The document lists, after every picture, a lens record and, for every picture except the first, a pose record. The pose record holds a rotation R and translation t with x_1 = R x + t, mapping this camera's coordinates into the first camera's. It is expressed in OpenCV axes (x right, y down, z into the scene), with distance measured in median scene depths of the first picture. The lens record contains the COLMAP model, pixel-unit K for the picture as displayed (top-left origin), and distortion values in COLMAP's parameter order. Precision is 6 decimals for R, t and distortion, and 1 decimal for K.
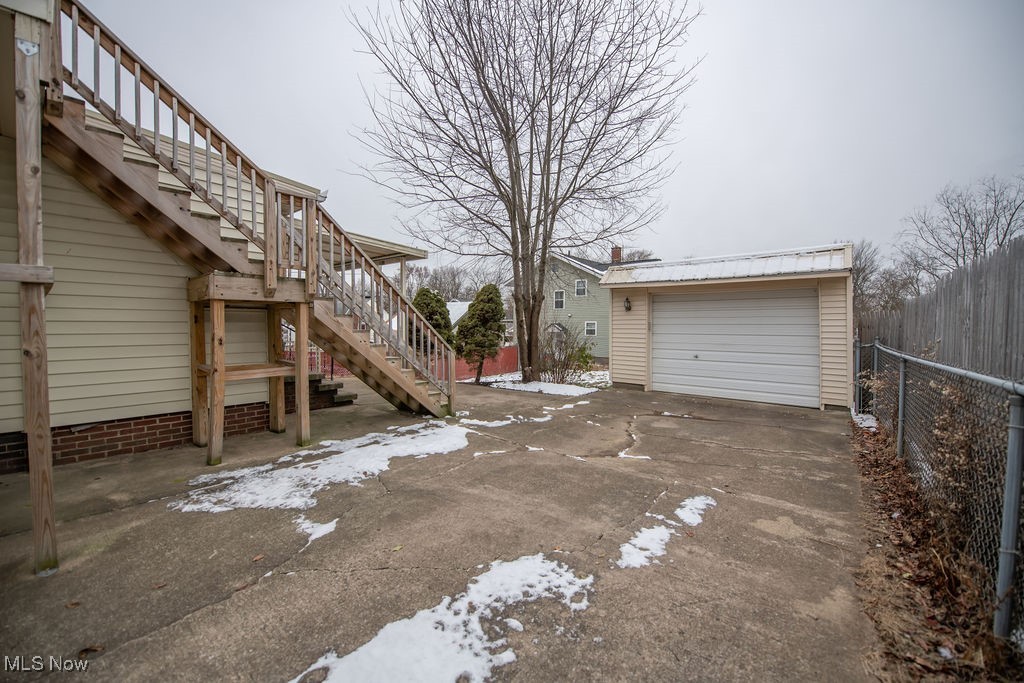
lens RADIAL K [[405.8, 0, 511.7], [0, 405.8, 334.2], [0, 0, 1]] dist [0.004064, 0.000056]
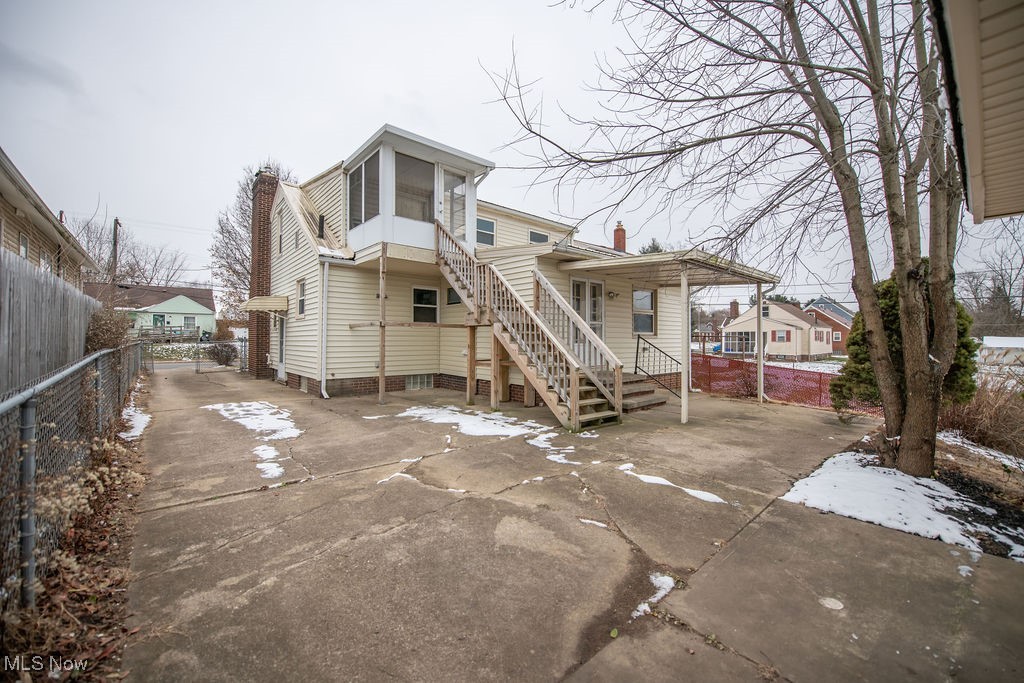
lens RADIAL K [[405.8, 0, 512.7], [0, 405.8, 339.3], [0, 0, 1]] dist [0.004064, 0.000056]
pose [[-0.171943, -0.004816, -0.985095, 1.288587], [-0.029741, 0.999558, 0.000304, -0.023011], [0.984658, 0.029350, -0.172010, 1.575587]]
